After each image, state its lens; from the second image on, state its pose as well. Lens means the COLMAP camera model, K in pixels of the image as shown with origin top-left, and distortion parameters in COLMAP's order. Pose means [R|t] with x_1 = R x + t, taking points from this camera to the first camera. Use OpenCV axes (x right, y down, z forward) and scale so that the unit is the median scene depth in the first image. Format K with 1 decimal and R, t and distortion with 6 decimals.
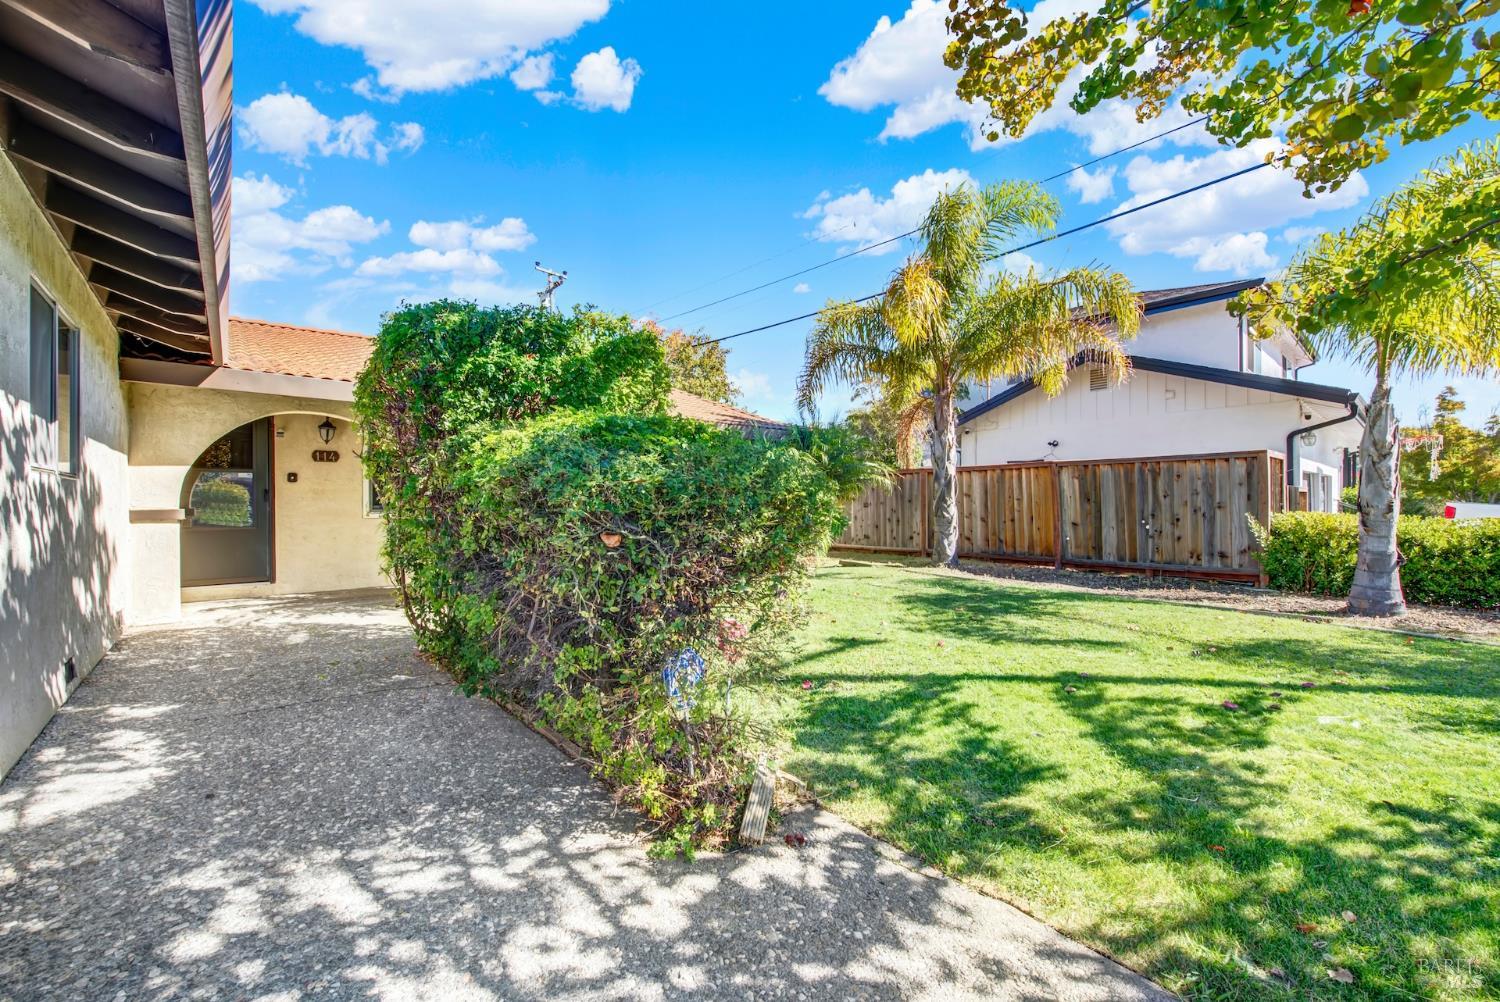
lens RADIAL K [[592.2, 0, 752.7], [0, 592.2, 499.1], [0, 0, 1]] dist [0.000169, 0.000061]
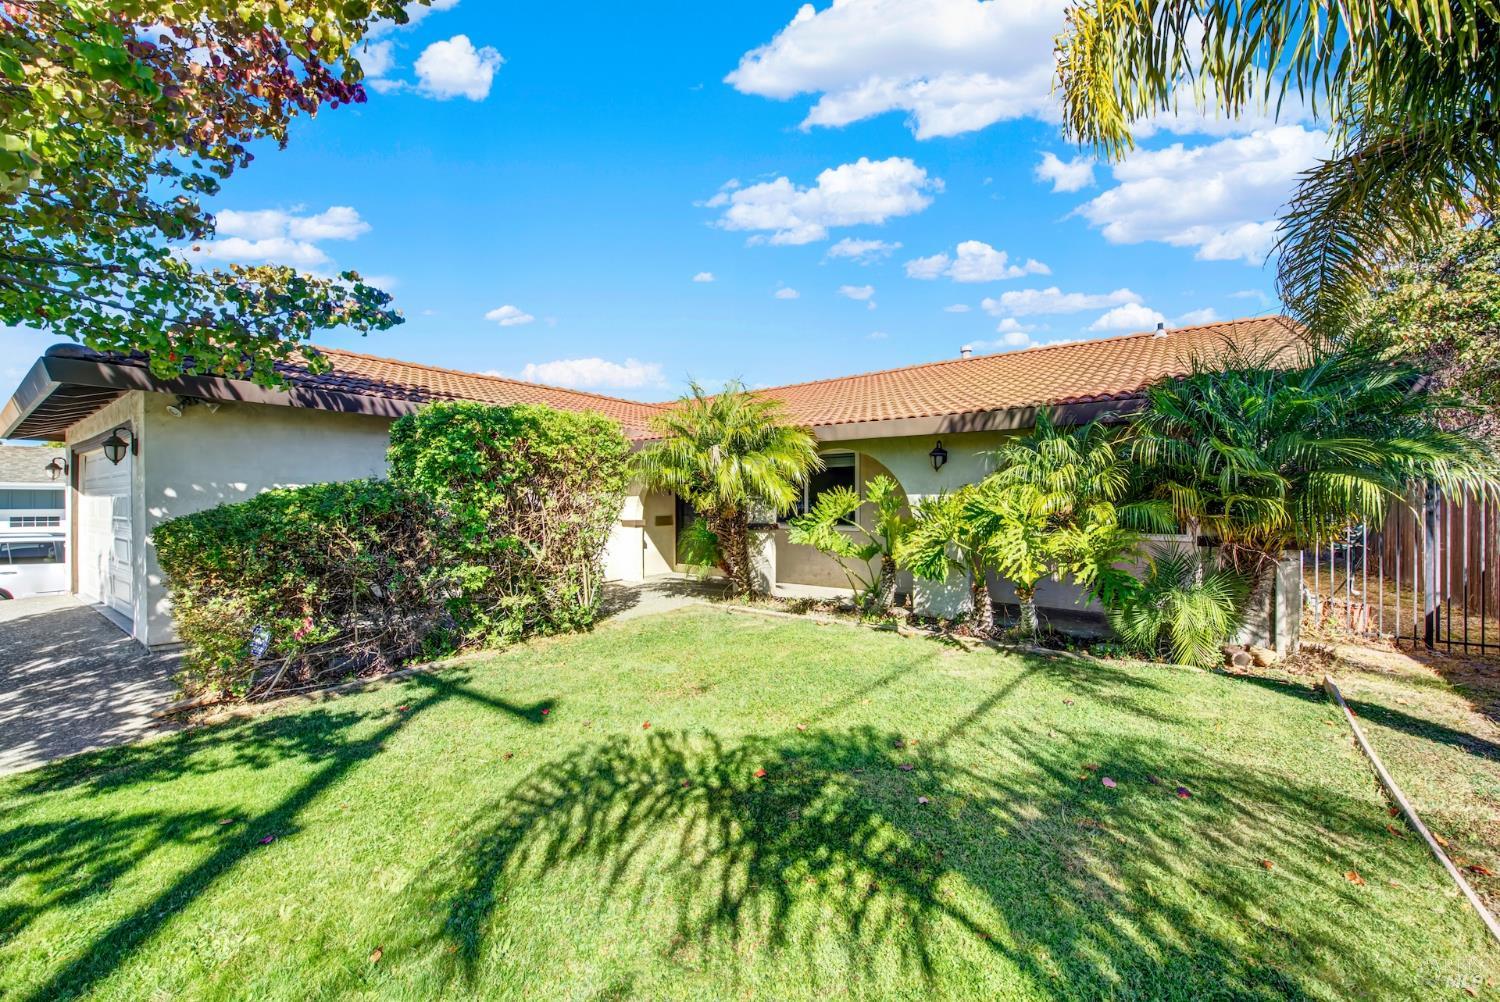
lens RADIAL K [[602.5, 0, 754.2], [0, 602.5, 501.9], [0, 0, 1]] dist [-0.001579, -0.000413]
pose [[0.218169, -0.000335, -0.975911, 0.925400], [-0.005019, 0.999986, -0.001465, -0.049691], [0.975898, 0.005218, 0.218164, 0.971916]]
